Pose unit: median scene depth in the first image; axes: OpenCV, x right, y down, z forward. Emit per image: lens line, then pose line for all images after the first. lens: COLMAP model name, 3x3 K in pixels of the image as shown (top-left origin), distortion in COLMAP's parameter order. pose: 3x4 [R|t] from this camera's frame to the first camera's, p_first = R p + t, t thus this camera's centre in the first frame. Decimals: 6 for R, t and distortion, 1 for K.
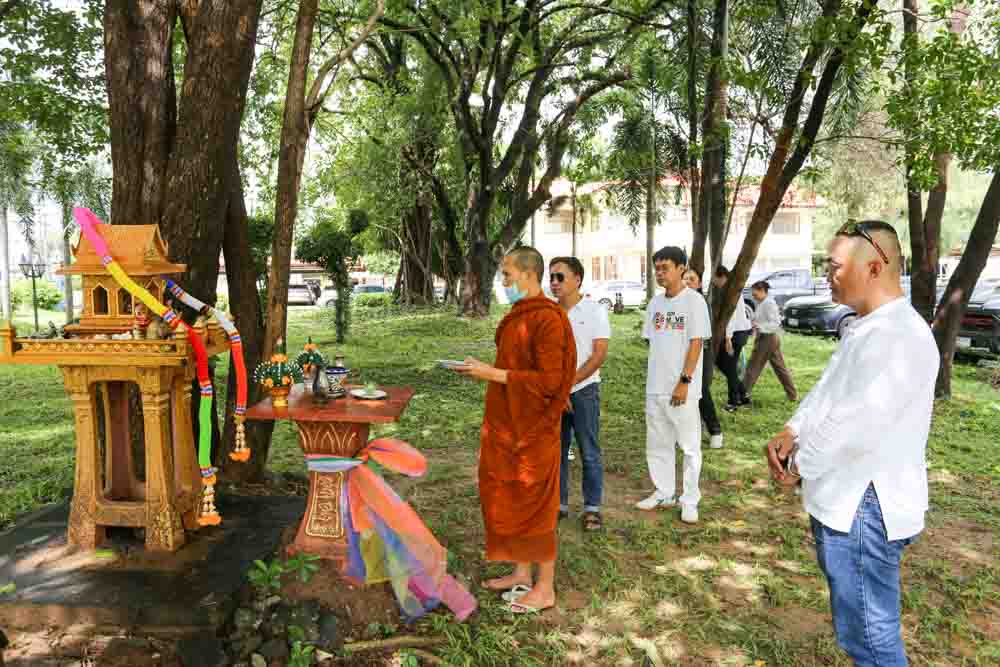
lens RADIAL K [[671.2, 0, 498.3], [0, 671.2, 324.2], [0, 0, 1]] dist [-0.047458, 0.041339]
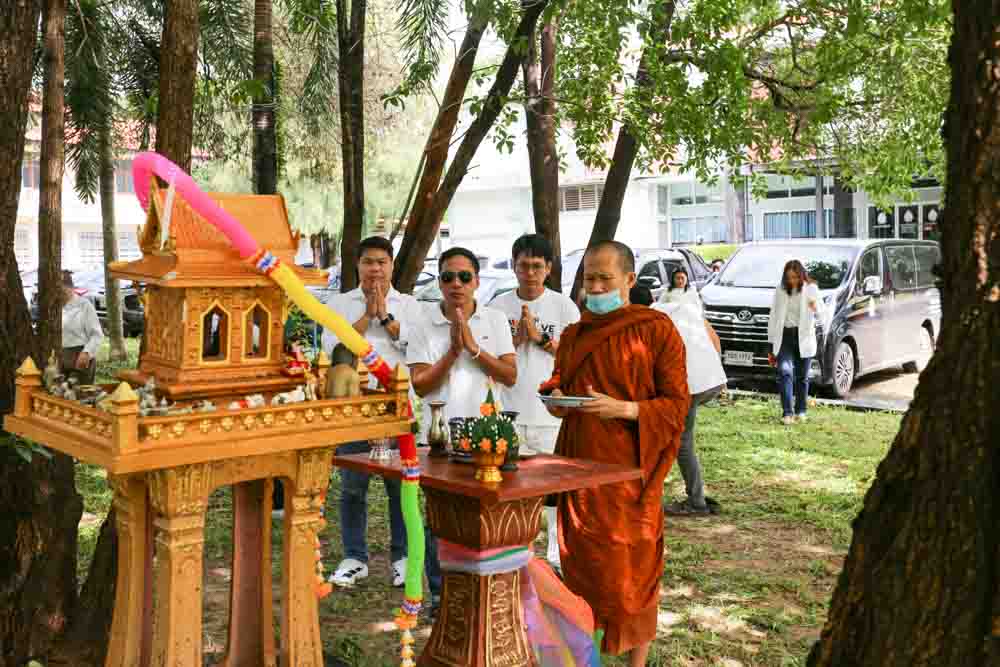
lens RADIAL K [[1069.4, 0, 523.4], [0, 1069.4, 323.3], [0, 0, 1]] dist [0.019355, 0.030353]
pose [[0.639919, -0.022884, 0.768102, -0.752053], [0.021405, 0.999699, 0.011951, -0.031793], [-0.768144, 0.008793, 0.640216, 0.198004]]
